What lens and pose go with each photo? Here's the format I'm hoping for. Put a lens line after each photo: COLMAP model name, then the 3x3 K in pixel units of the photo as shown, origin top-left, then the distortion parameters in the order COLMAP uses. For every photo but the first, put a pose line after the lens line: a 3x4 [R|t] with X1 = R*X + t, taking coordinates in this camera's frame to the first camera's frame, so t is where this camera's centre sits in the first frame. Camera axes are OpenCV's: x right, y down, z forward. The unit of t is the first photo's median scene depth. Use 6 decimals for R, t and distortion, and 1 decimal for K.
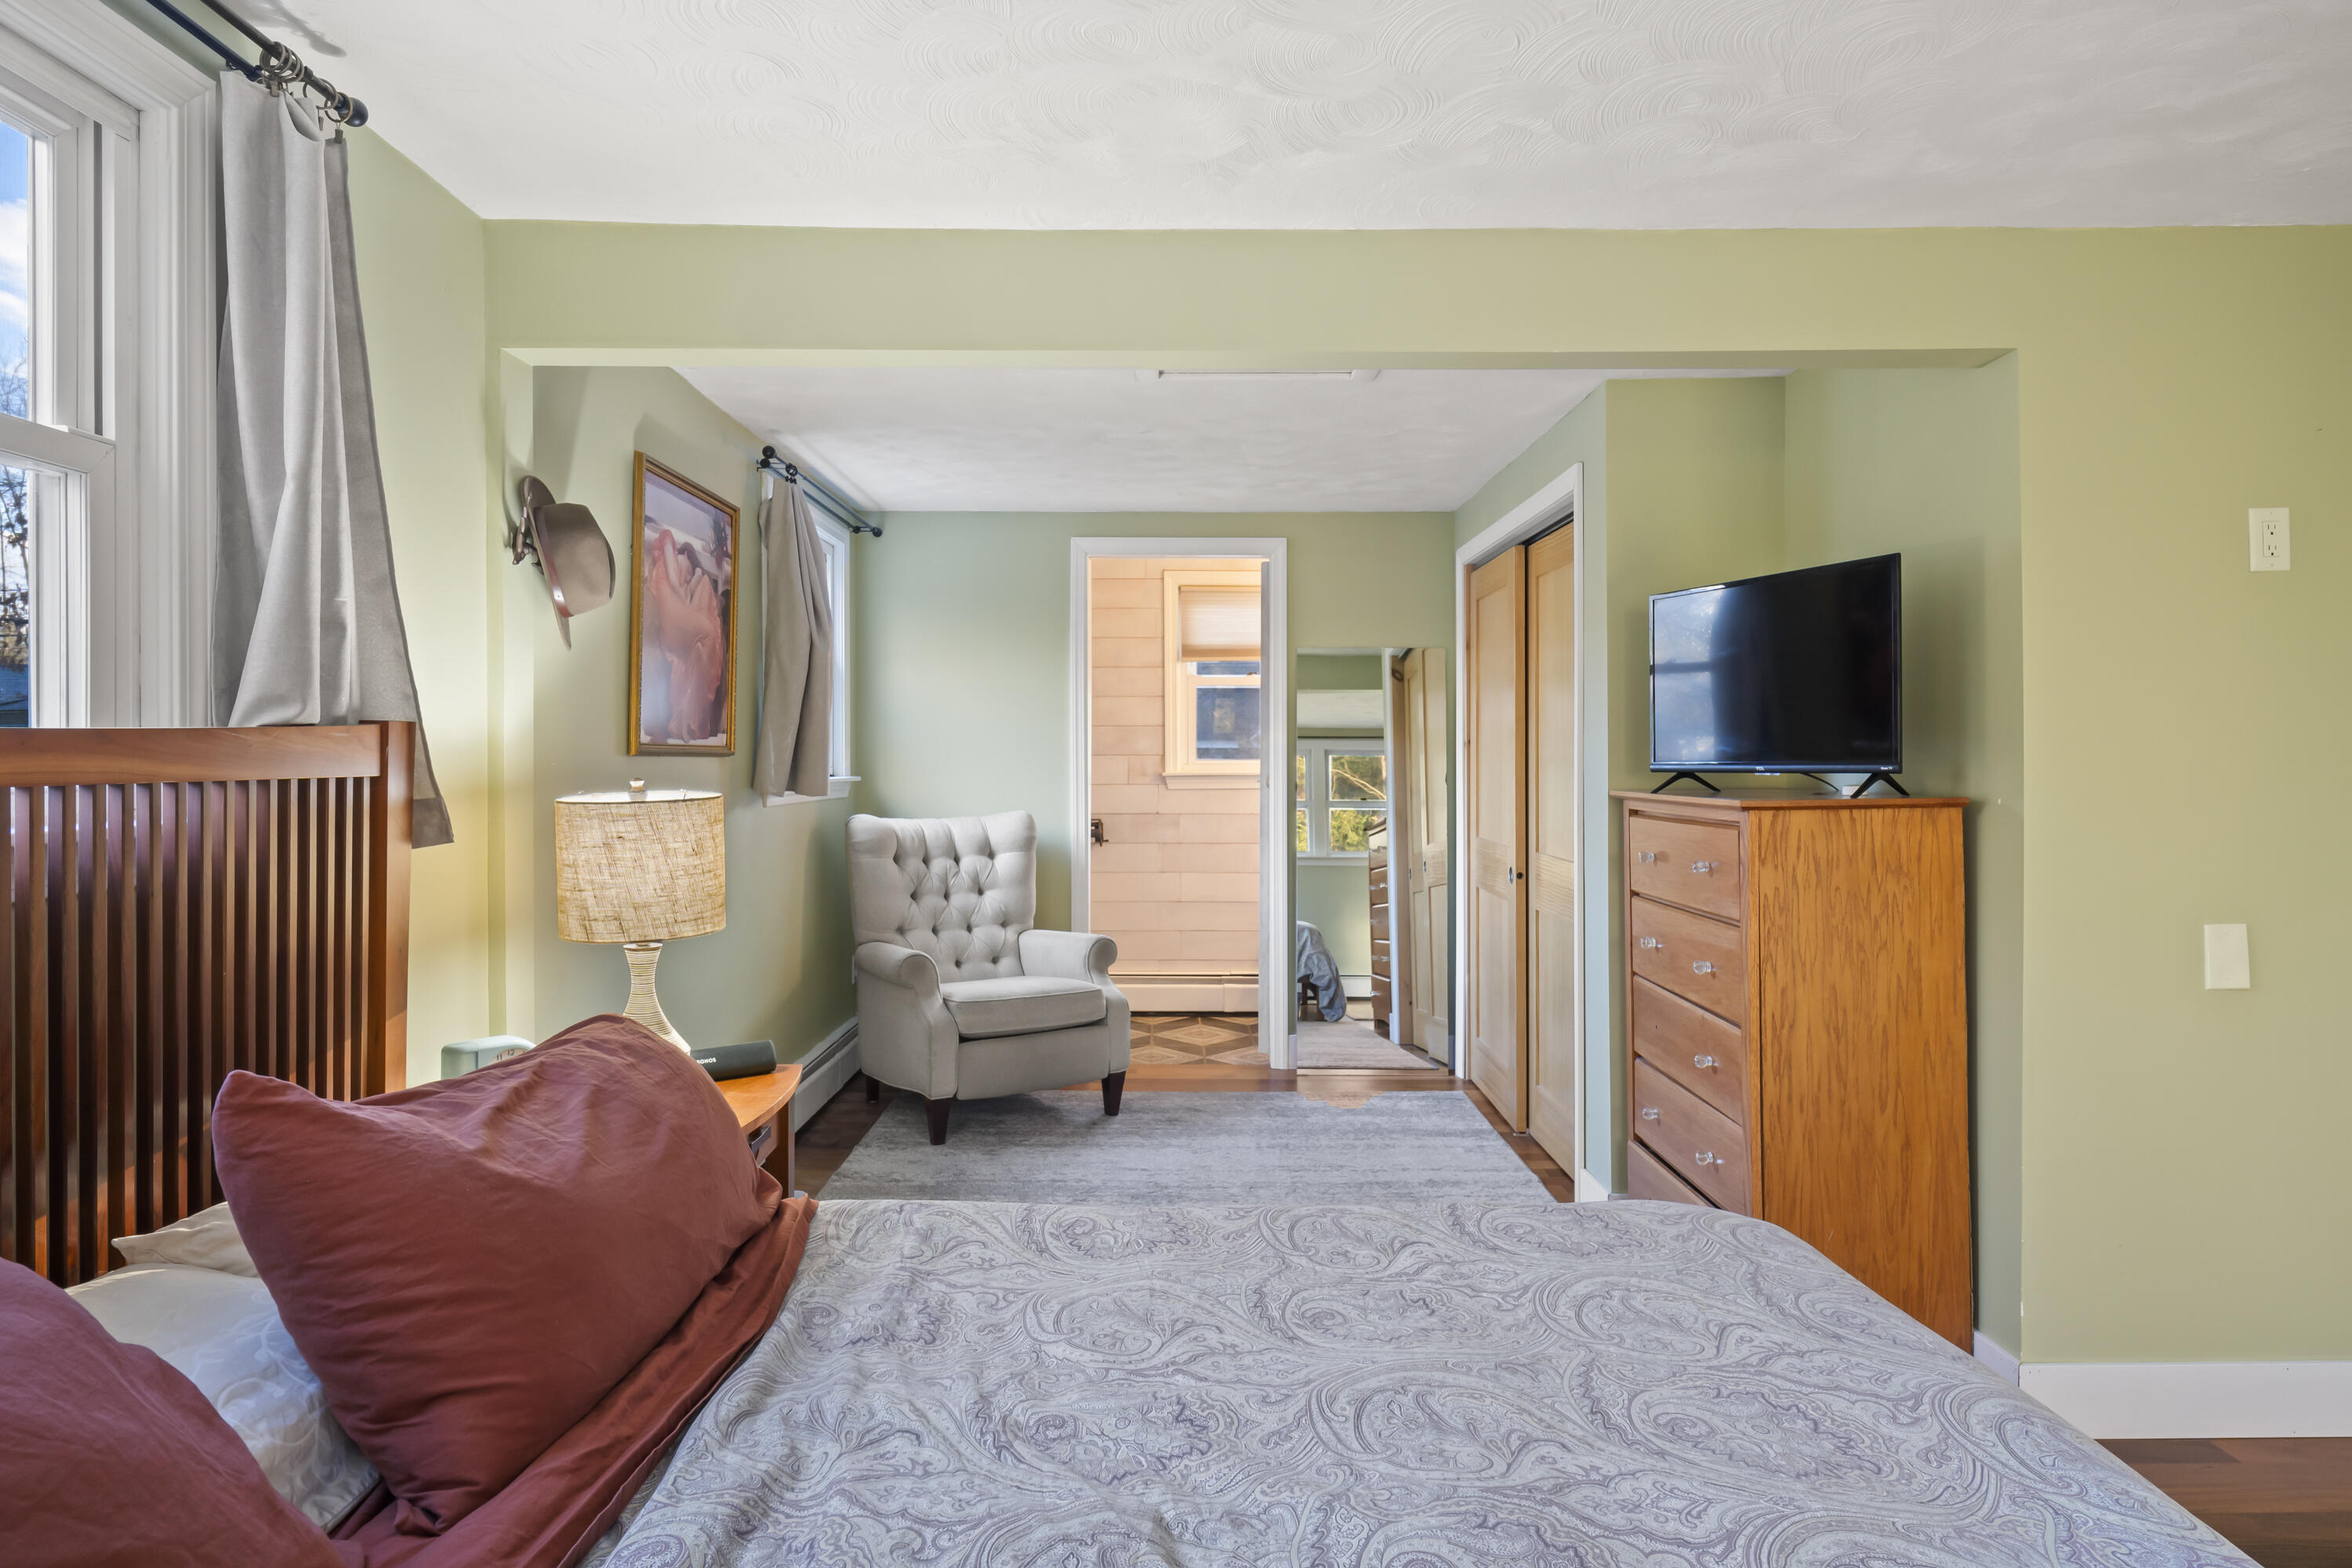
lens RADIAL K [[1389.7, 0, 1178.9], [0, 1389.7, 772.4], [0, 0, 1]] dist [-0.001613, 0.000788]
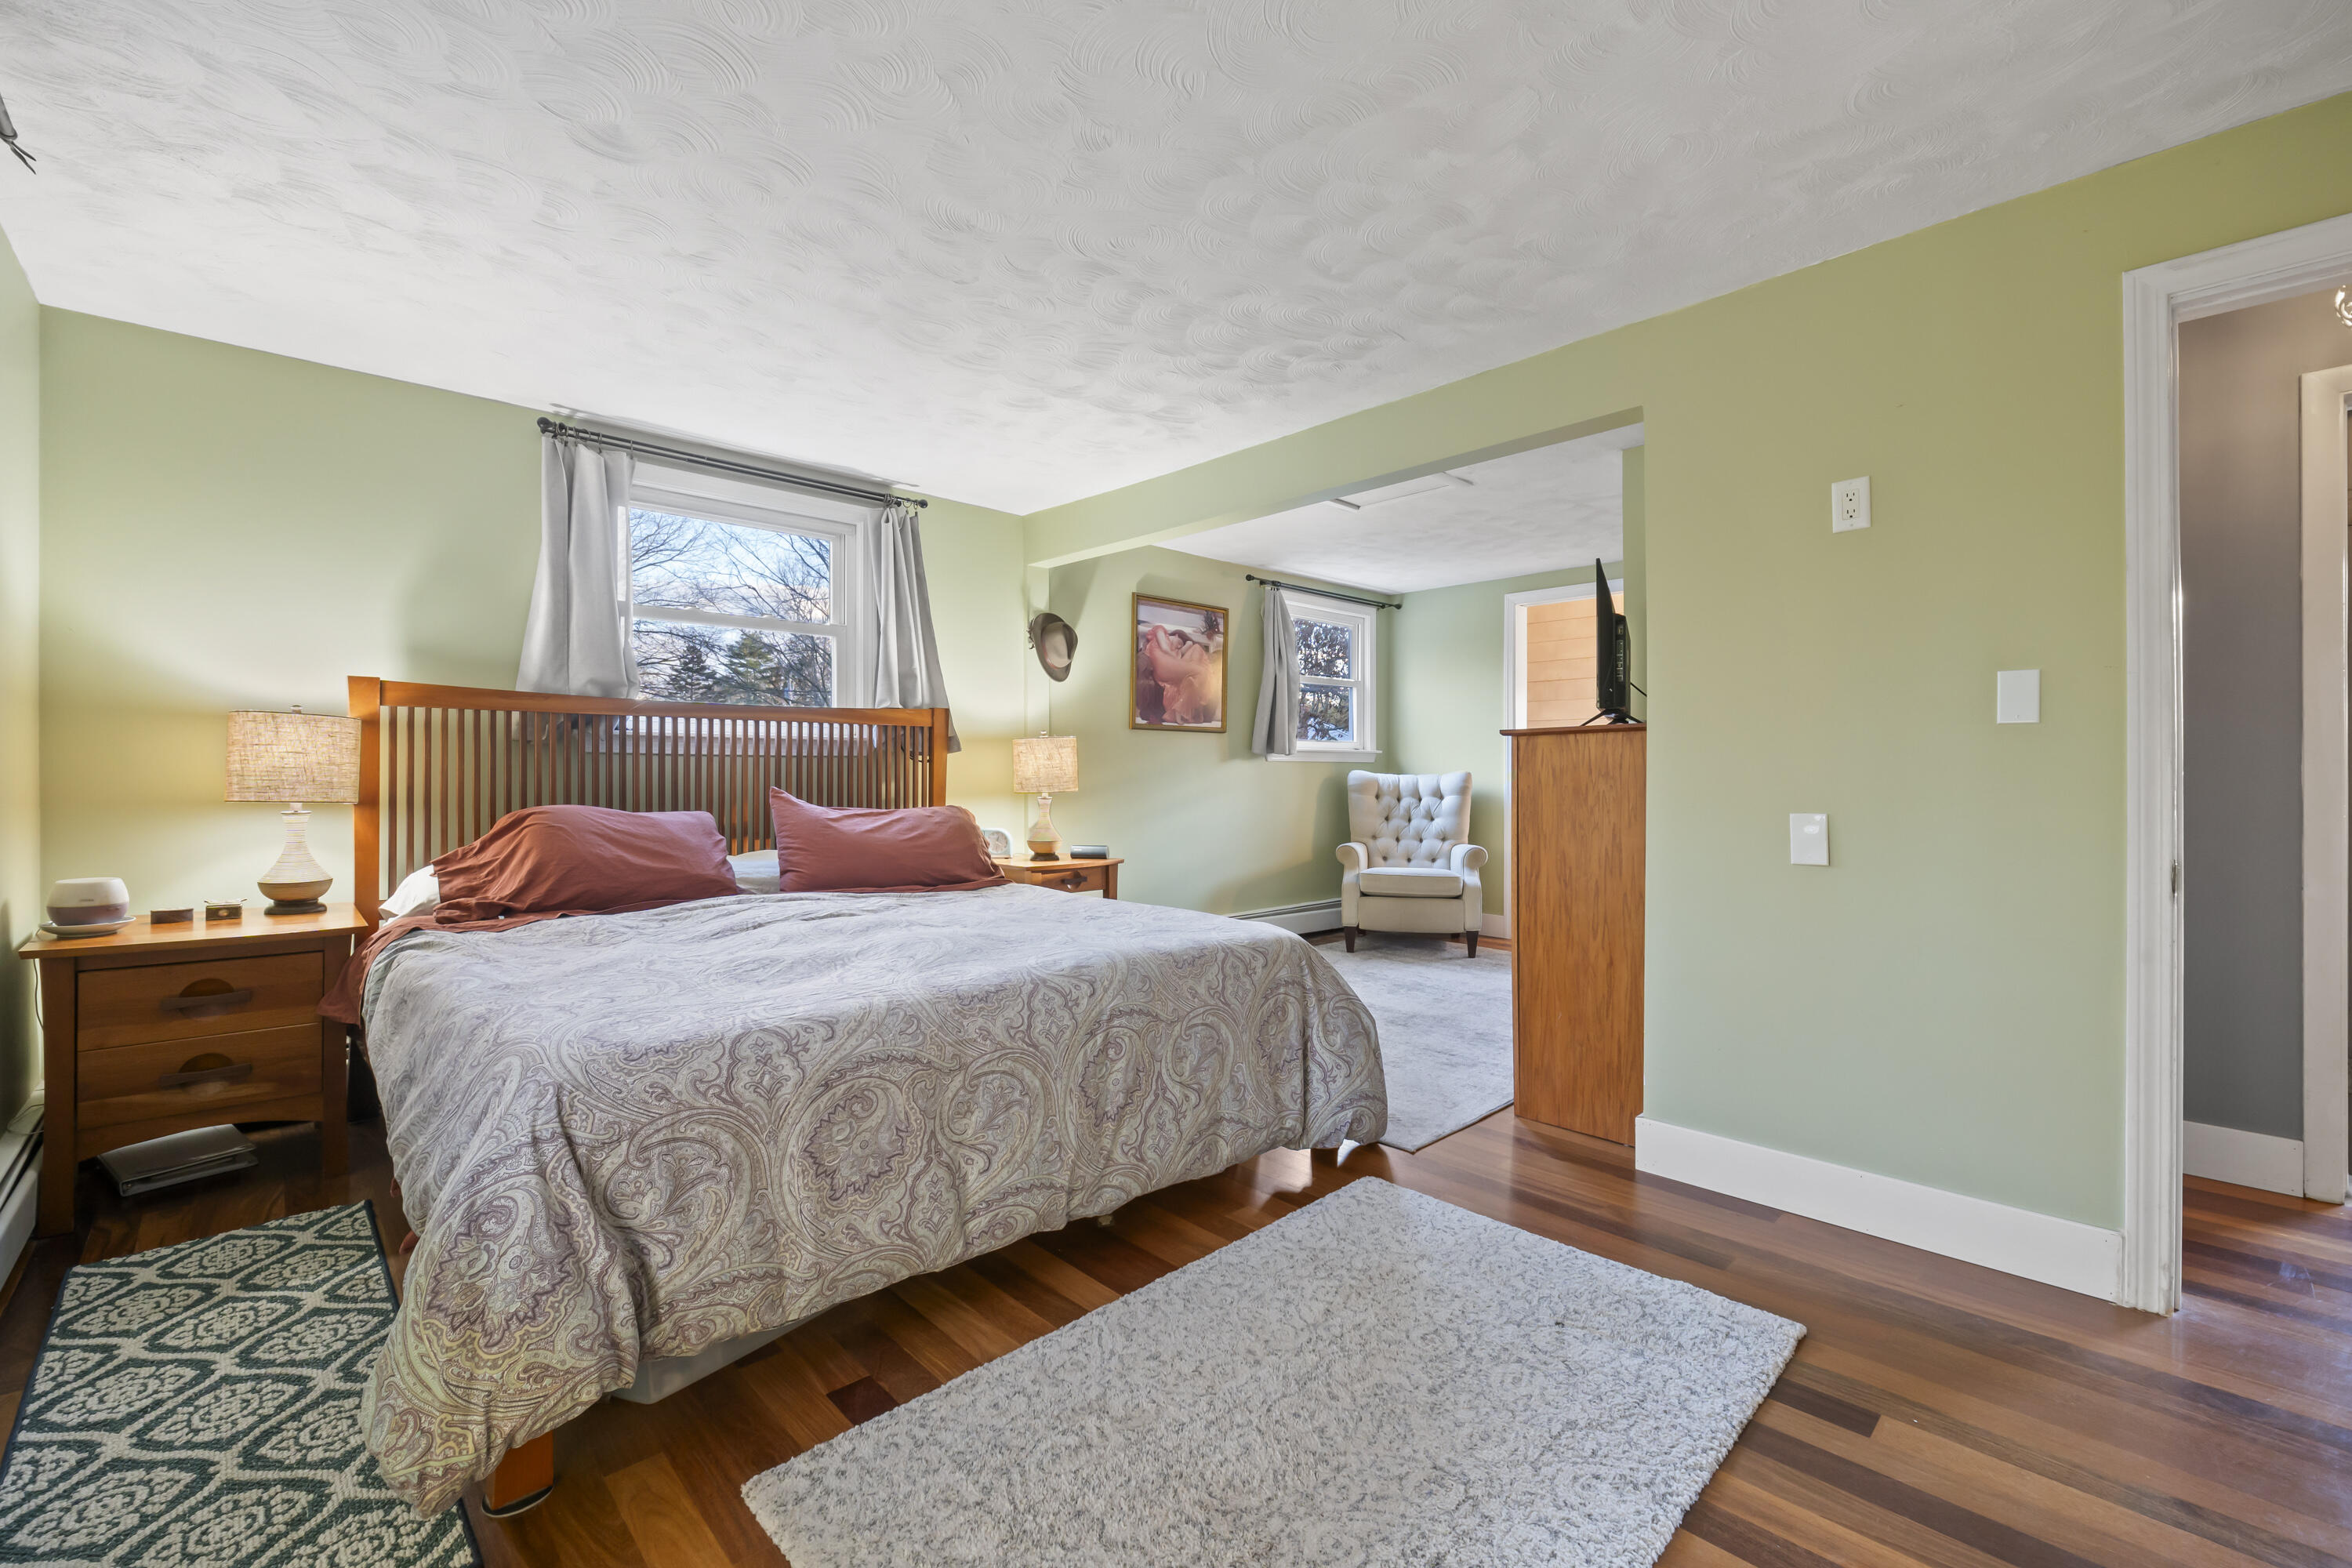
lens RADIAL K [[983.7, 0, 1174.2], [0, 983.7, 775.1], [0, 0, 1]] dist [-0.004854, 0.000046]
pose [[0.688393, 0.004823, -0.725322, 0.952426], [-0.010209, 0.999943, -0.003041, 0.078559], [0.725266, 0.009498, 0.688403, -0.040694]]
